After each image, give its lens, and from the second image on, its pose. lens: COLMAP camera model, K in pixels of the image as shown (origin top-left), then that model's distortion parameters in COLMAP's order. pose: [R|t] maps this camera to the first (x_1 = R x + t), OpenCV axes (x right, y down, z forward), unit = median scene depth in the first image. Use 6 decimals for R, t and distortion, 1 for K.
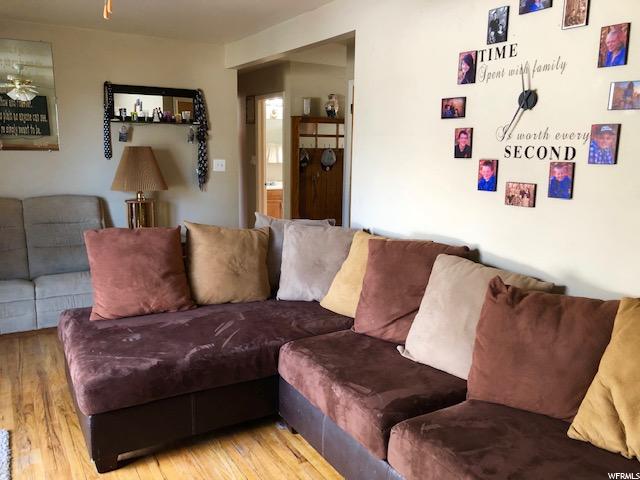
lens RADIAL K [[523.4, 0, 319.9], [0, 523.4, 240.5], [0, 0, 1]] dist [-0.007595, -0.008796]
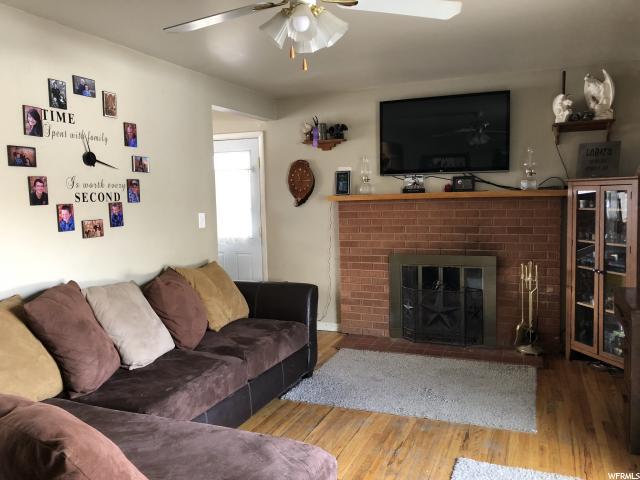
lens RADIAL K [[523.4, 0, 319.8], [0, 523.4, 239.9], [0, 0, 1]] dist [-0.007595, -0.008796]
pose [[-0.597781, -0.070872, 0.798520, -1.009755], [0.153003, 0.967688, 0.200426, -0.235512], [-0.786923, 0.241986, -0.567622, 1.292192]]
